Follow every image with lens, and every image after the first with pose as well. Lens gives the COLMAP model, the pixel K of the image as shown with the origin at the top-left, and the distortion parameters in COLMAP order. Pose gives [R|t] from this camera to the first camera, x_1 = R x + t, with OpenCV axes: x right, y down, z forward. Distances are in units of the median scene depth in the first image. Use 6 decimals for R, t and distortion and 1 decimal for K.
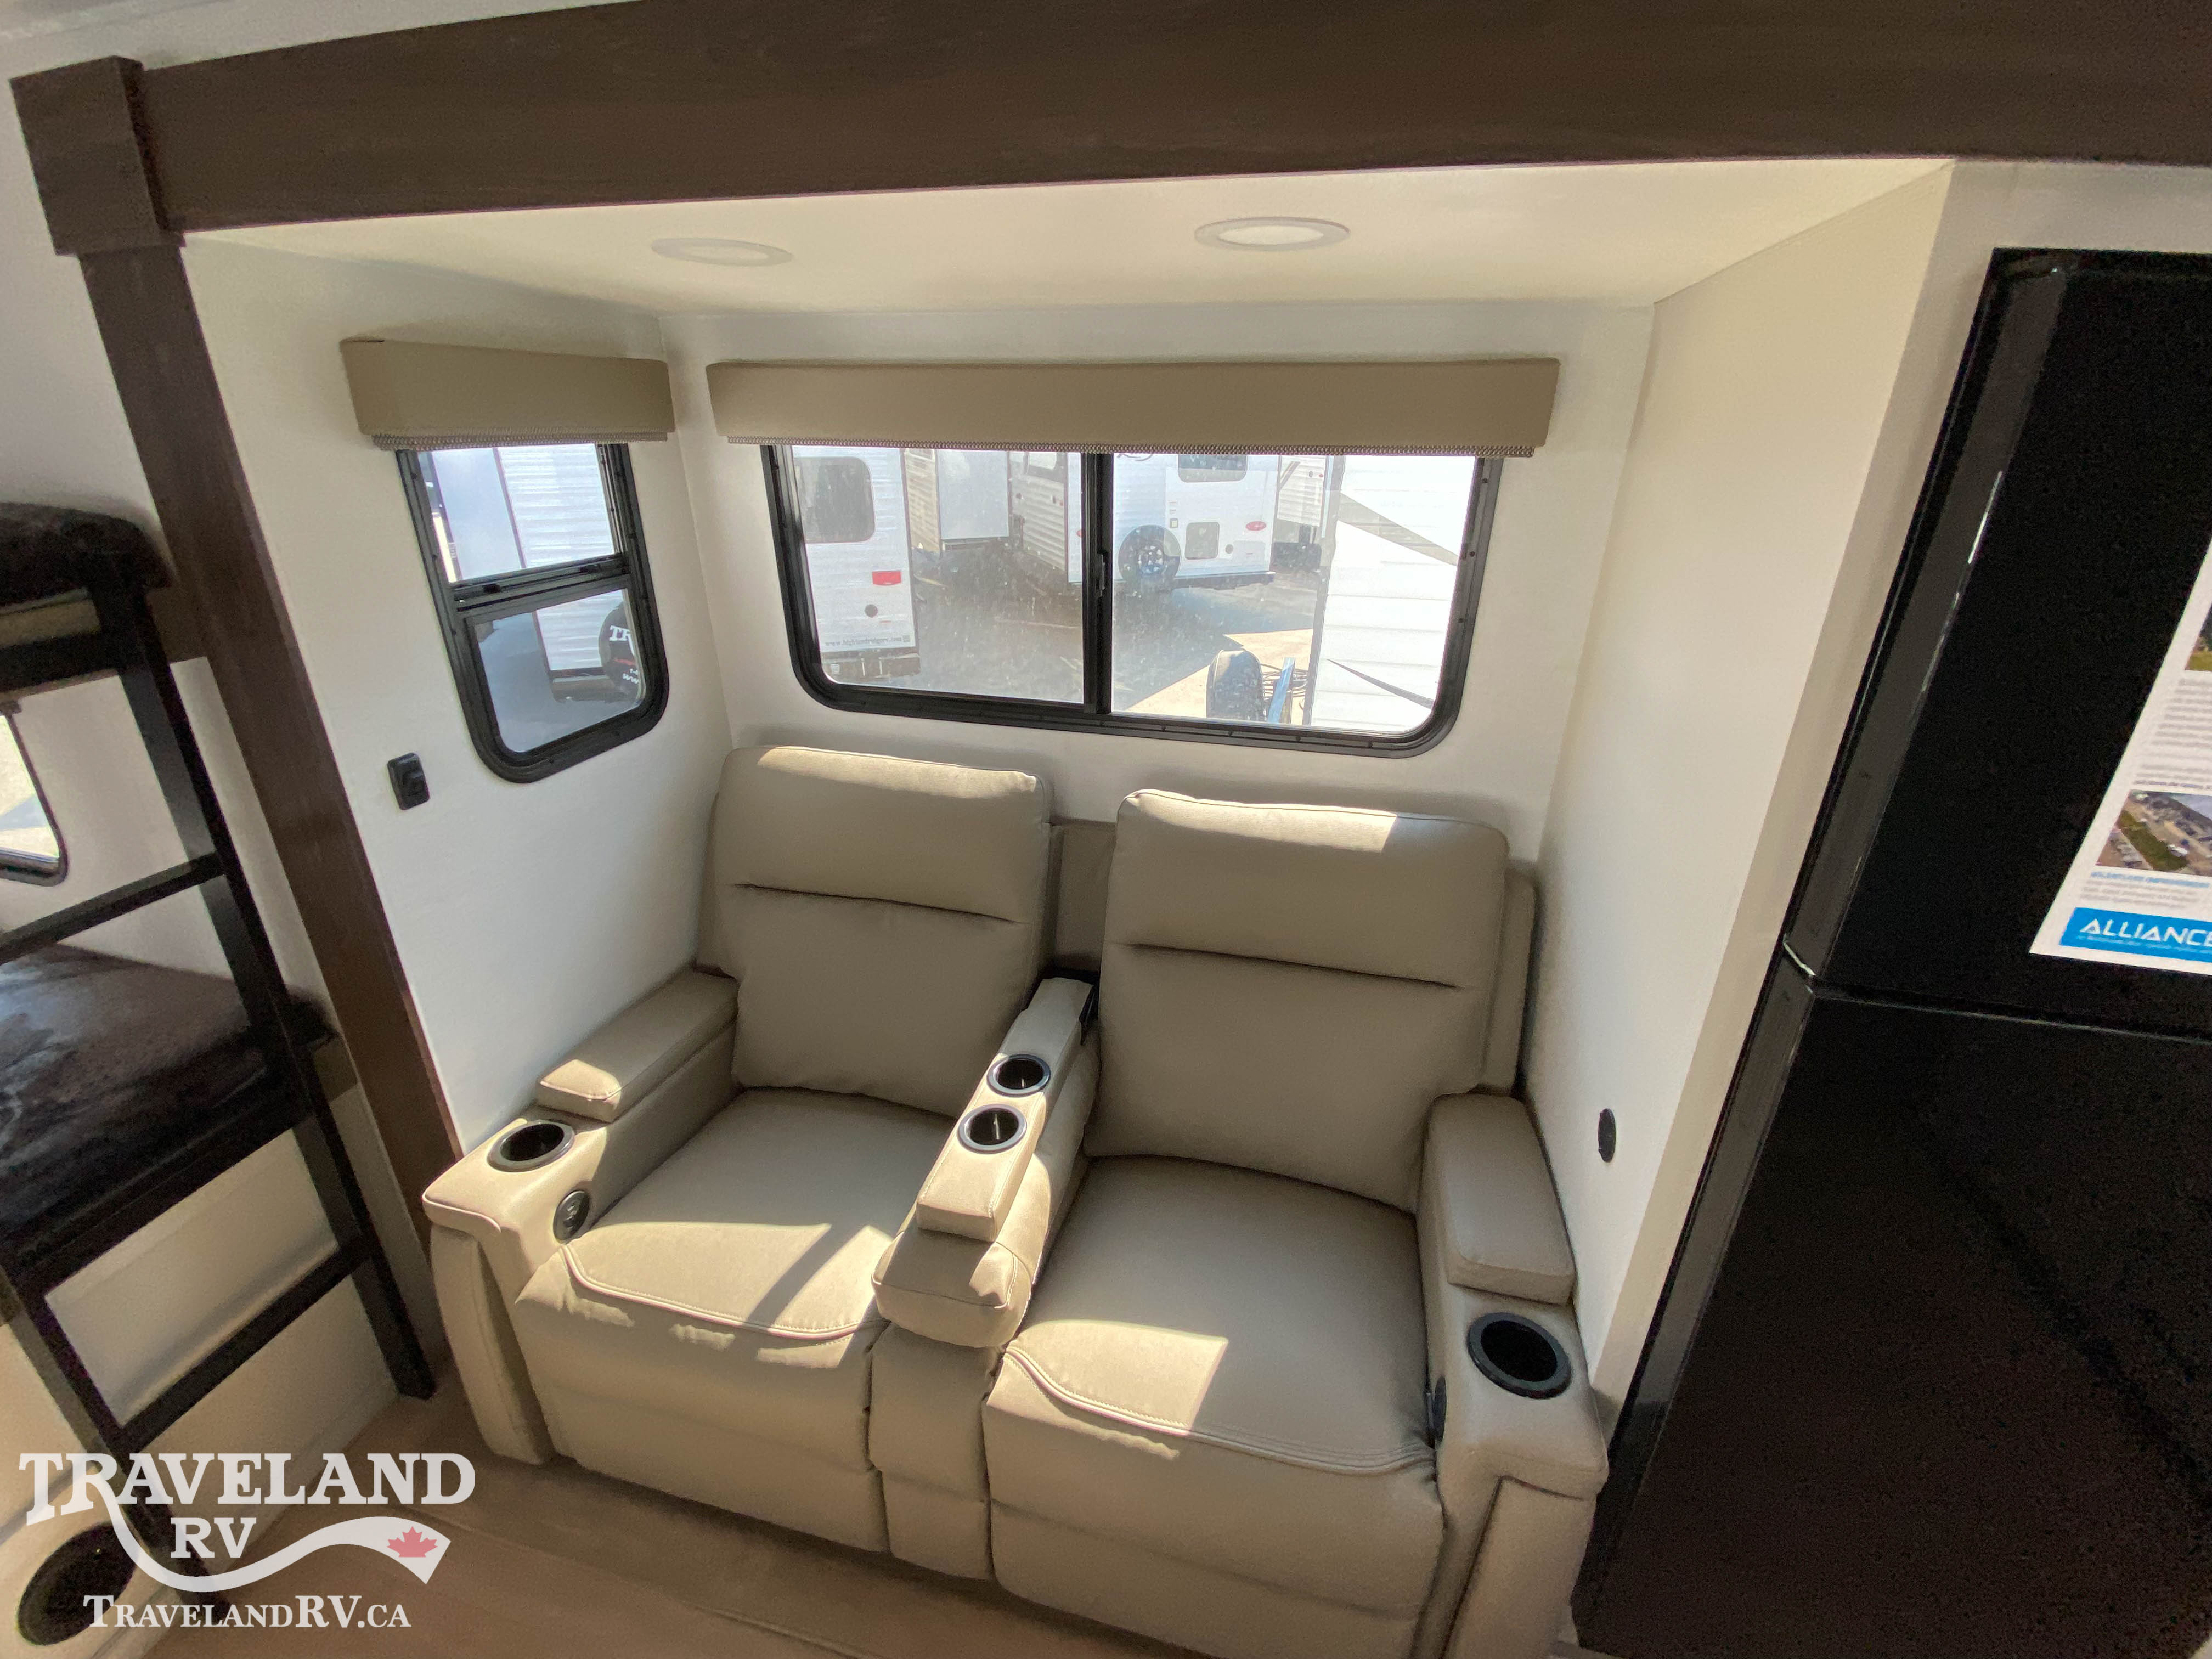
lens RADIAL K [[961.1, 0, 1106.0], [0, 961.1, 829.5], [0, 0, 1]] dist [0.017156, -0.017713]
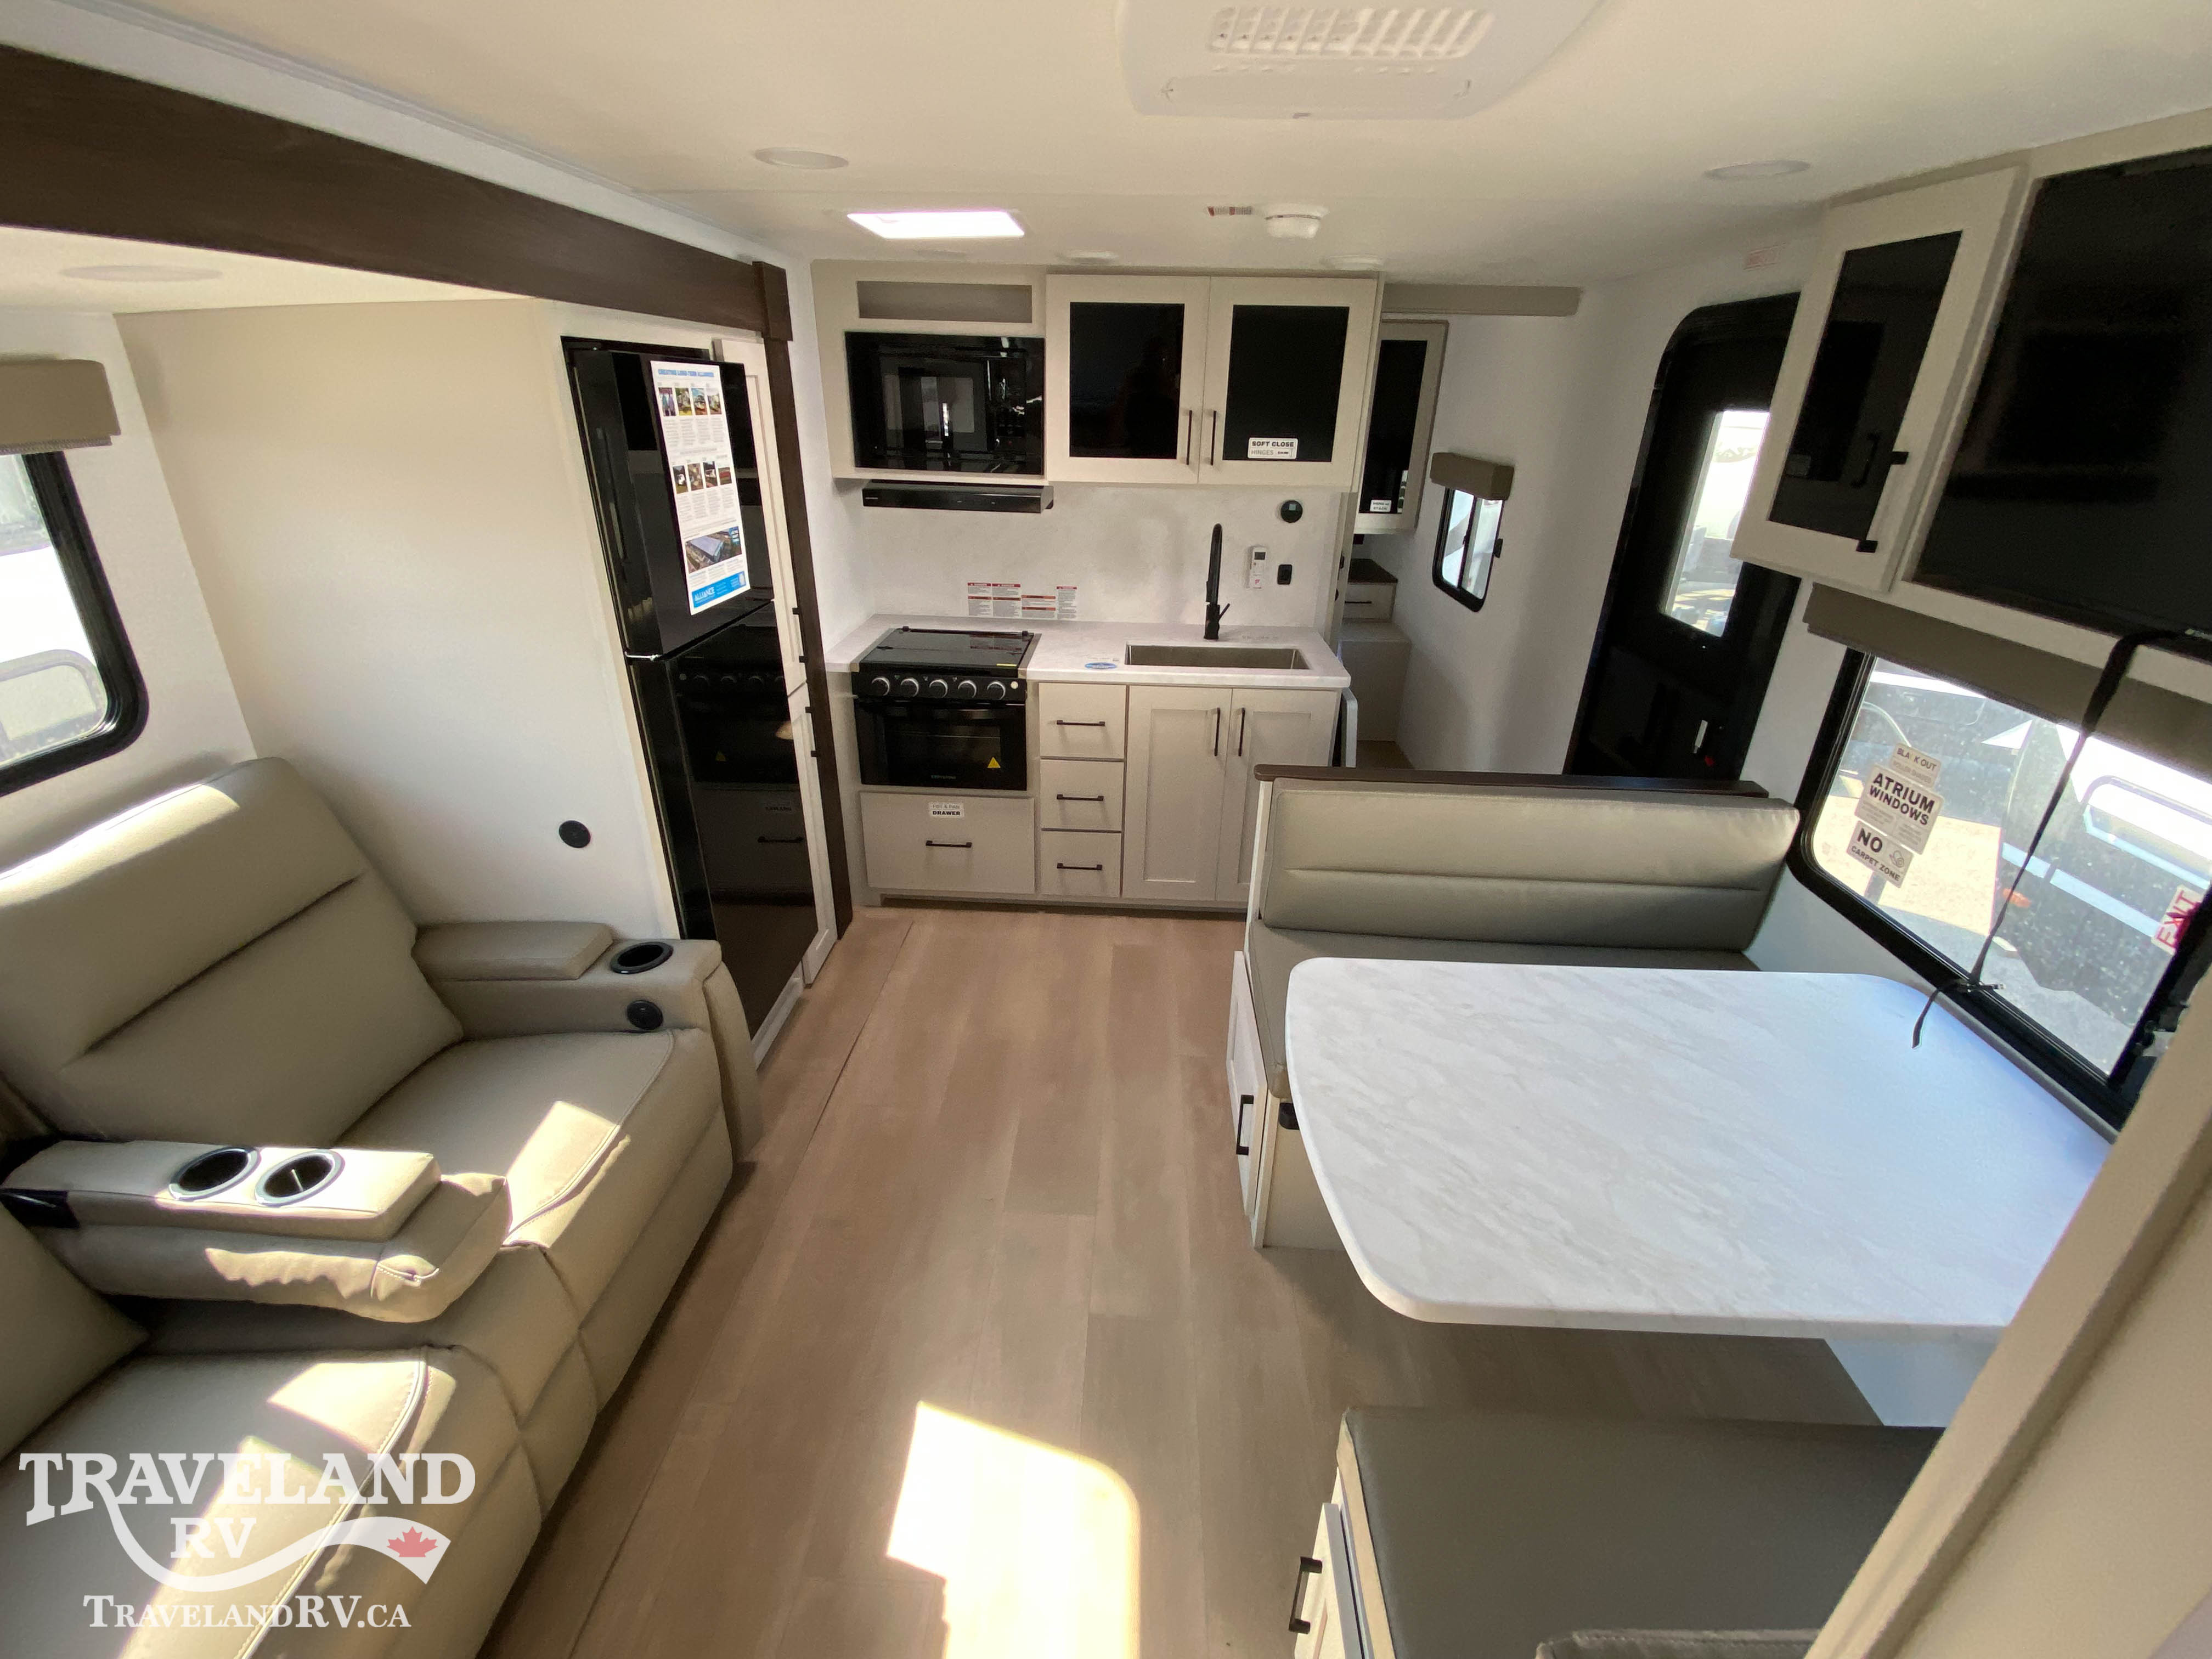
lens RADIAL K [[945.6, 0, 1101.1], [0, 945.6, 834.0], [0, 0, 1]] dist [0.046786, -0.039461]
pose [[-0.203333, -0.424095, 0.882496, -0.918584], [0.370273, 0.801081, 0.470284, -0.104744], [-0.906396, 0.422388, -0.005855, 0.138008]]
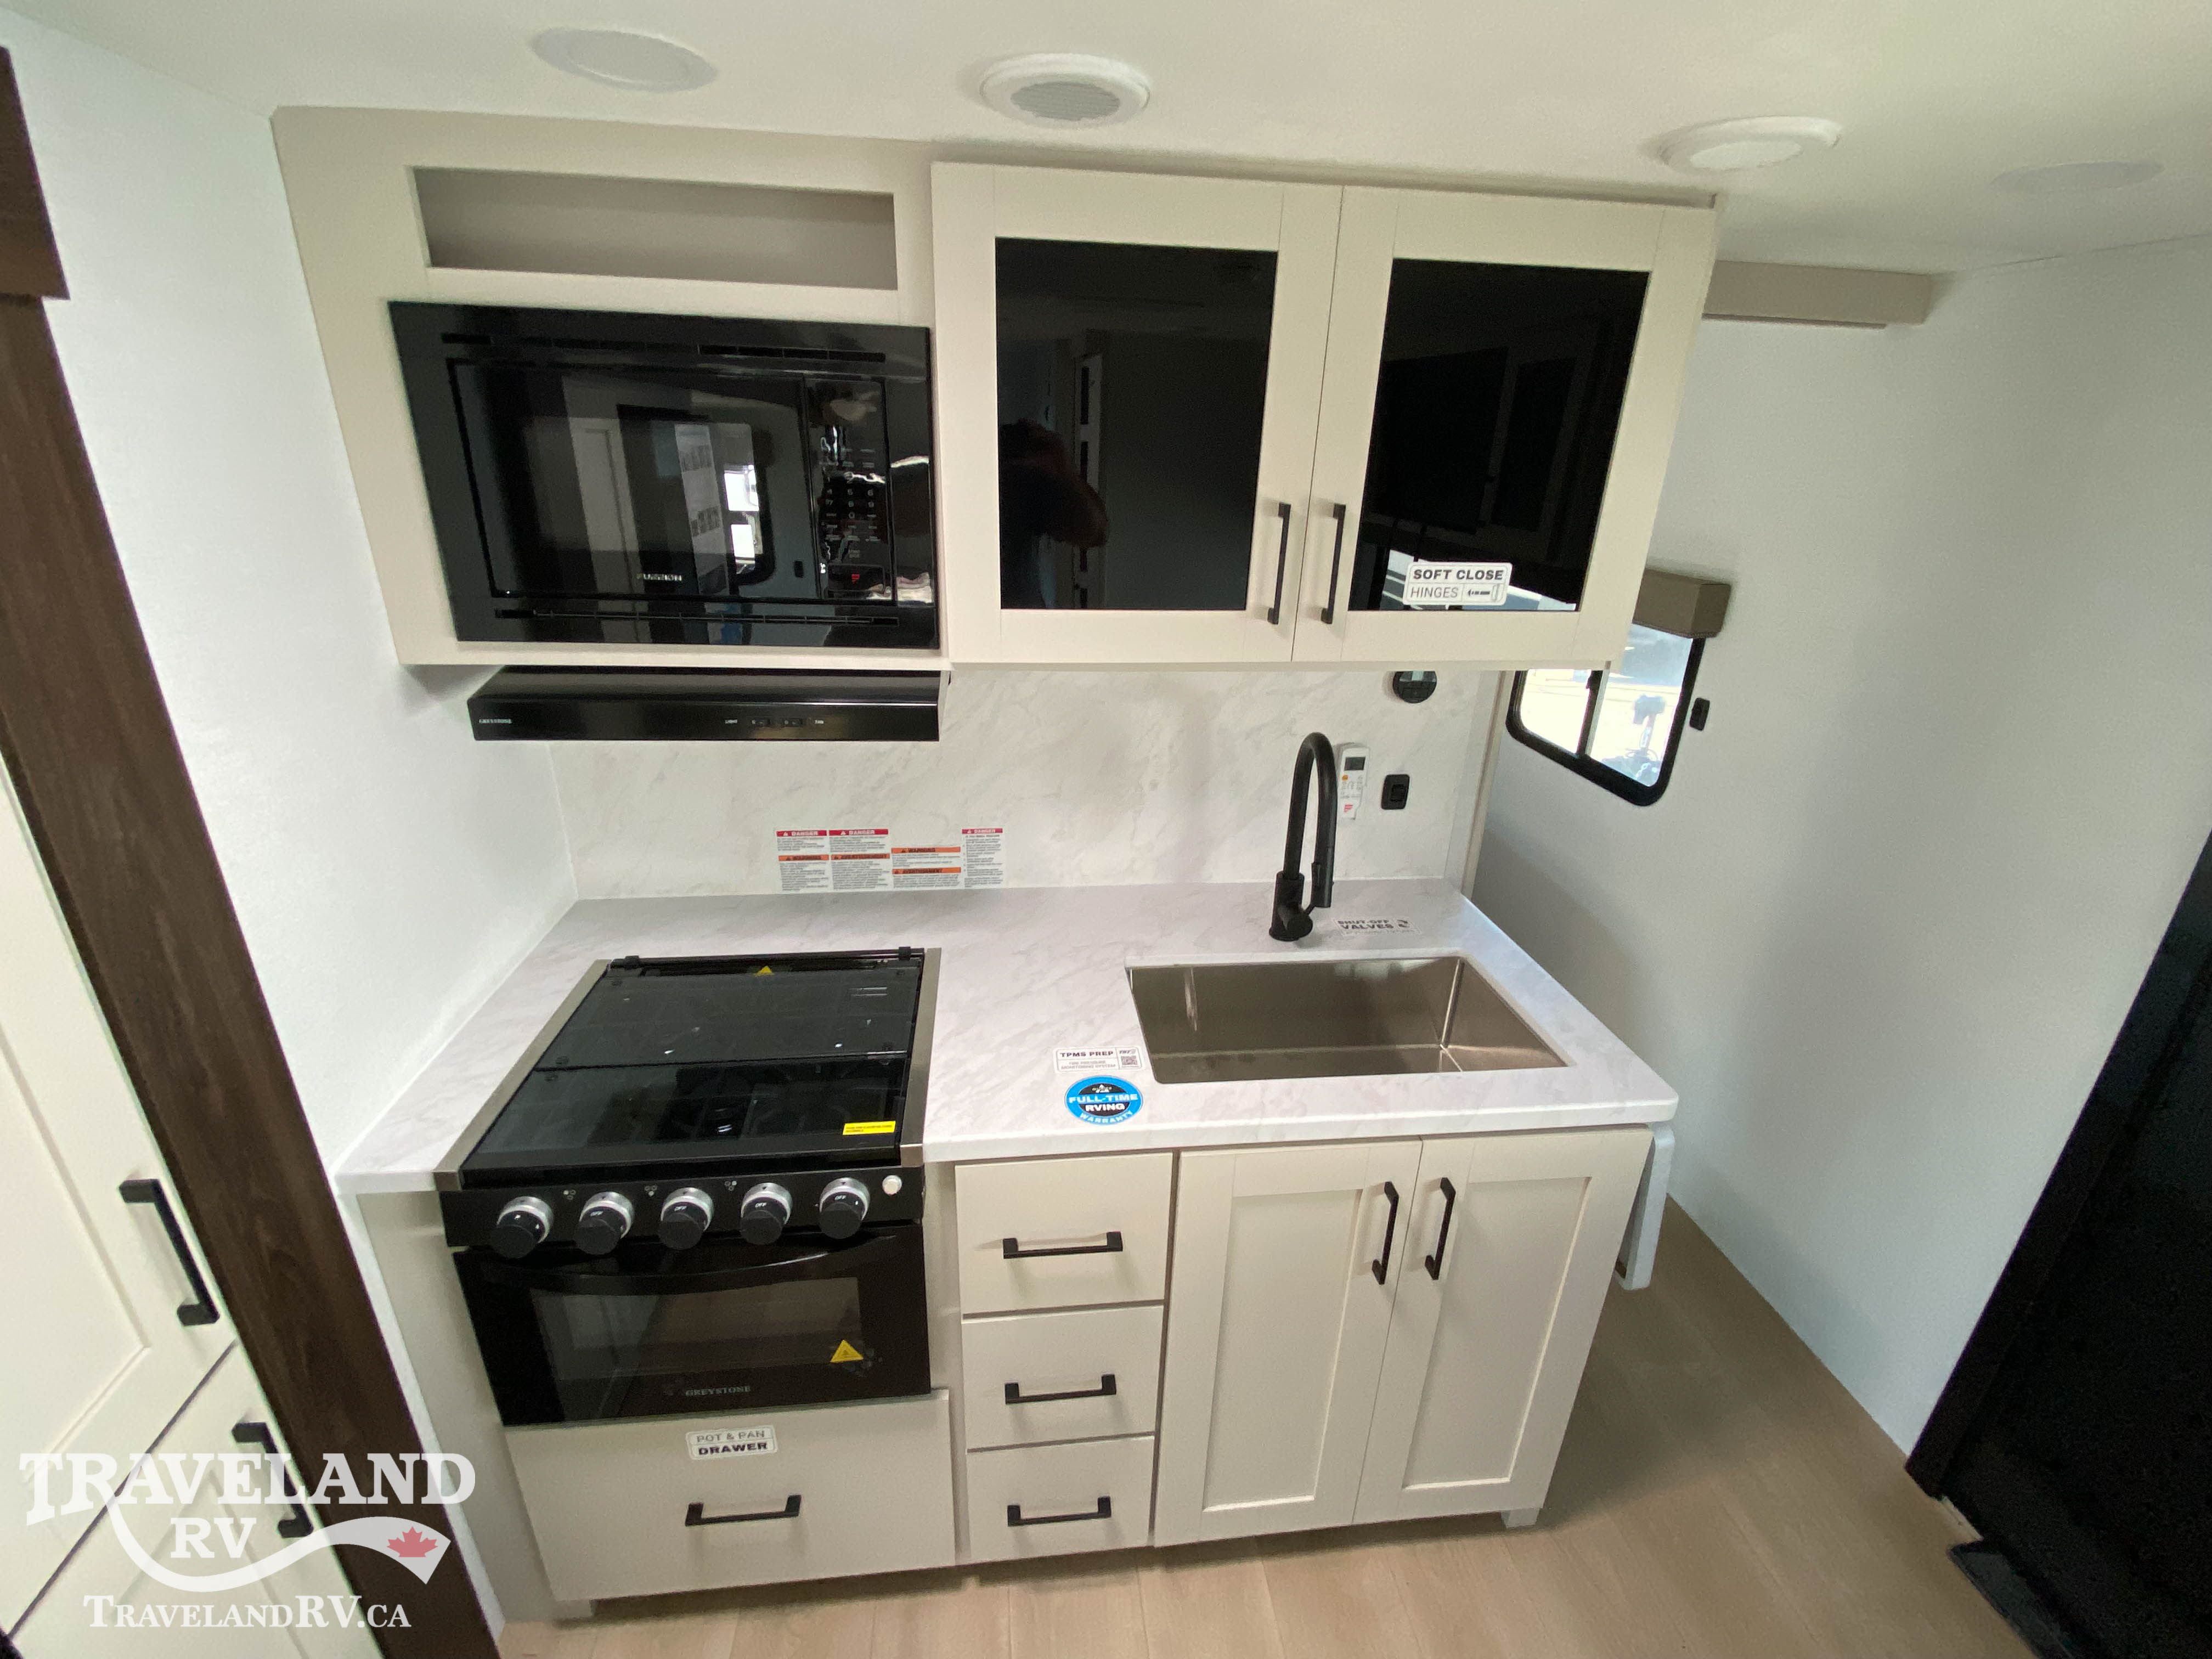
lens RADIAL K [[938.2, 0, 1104.2], [0, 938.2, 825.4], [0, 0, 1]] dist [0.036893, -0.027992]
pose [[-0.353728, -0.355343, 0.865221, 0.398859], [0.347424, 0.808932, 0.474263, -0.030047], [-0.868431, 0.468359, -0.162687, -0.005332]]
